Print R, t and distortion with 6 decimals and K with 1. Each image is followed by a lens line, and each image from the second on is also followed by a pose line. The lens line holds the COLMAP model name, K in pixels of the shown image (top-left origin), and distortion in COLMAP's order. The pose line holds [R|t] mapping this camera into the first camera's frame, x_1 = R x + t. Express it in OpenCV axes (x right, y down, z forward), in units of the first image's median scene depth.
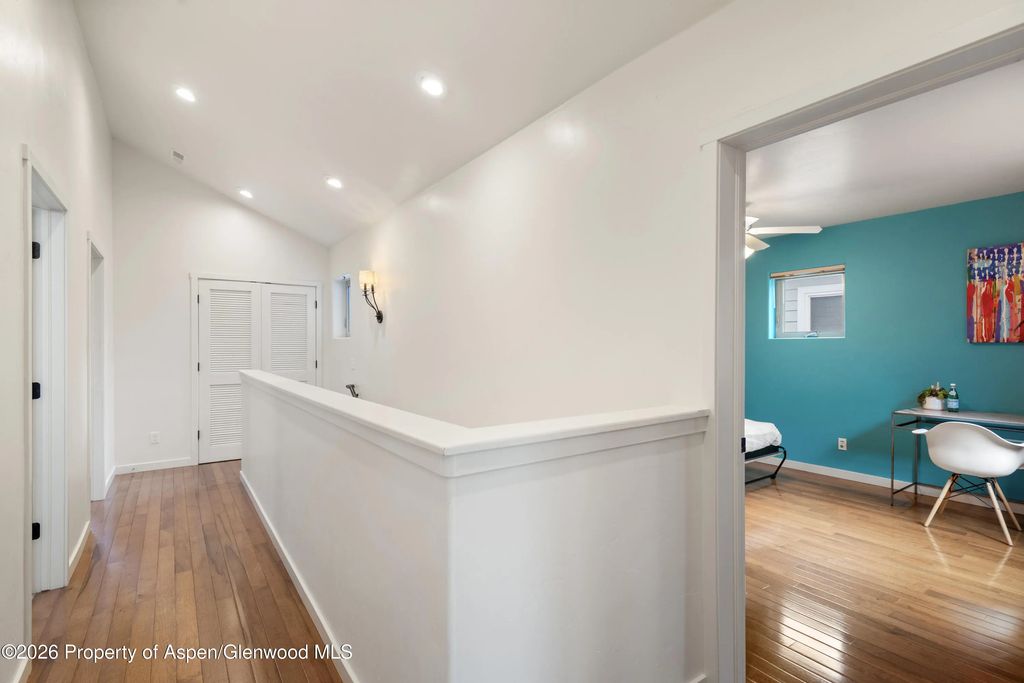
lens RADIAL K [[472.6, 0, 521.1], [0, 472.6, 345.2], [0, 0, 1]] dist [0.023154, -0.006048]
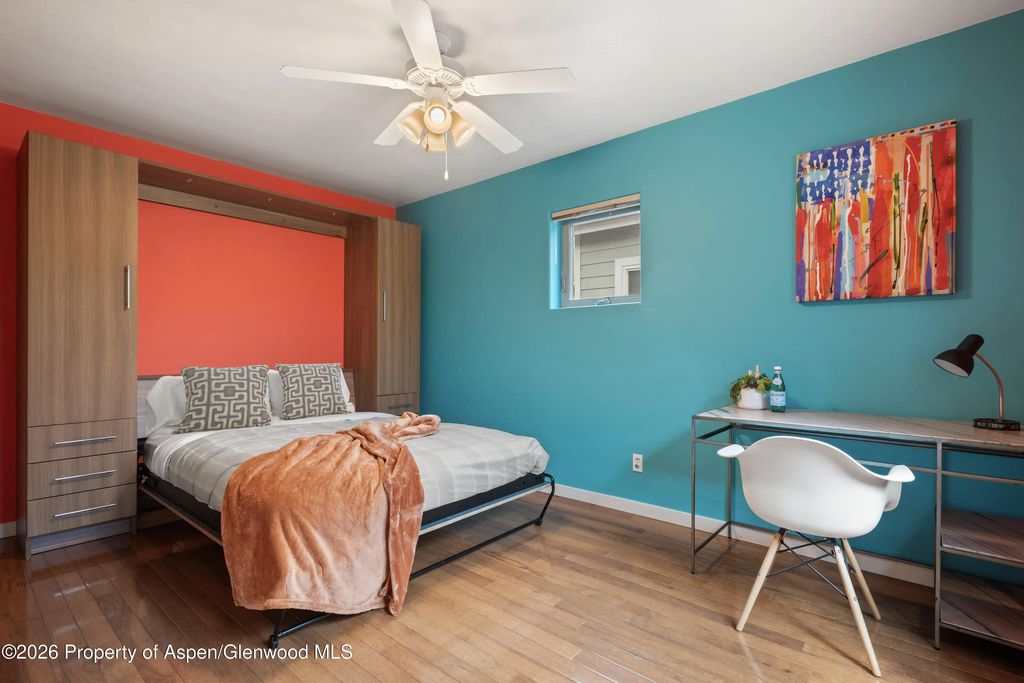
lens RADIAL K [[472.6, 0, 514.9], [0, 472.6, 344.2], [0, 0, 1]] dist [0.023154, -0.006048]
pose [[0.970852, 0.000194, 0.239679, 0.424770], [0.000422, 0.999997, -0.002520, 0.053094], [-0.239678, 0.002548, 0.970849, 0.486495]]
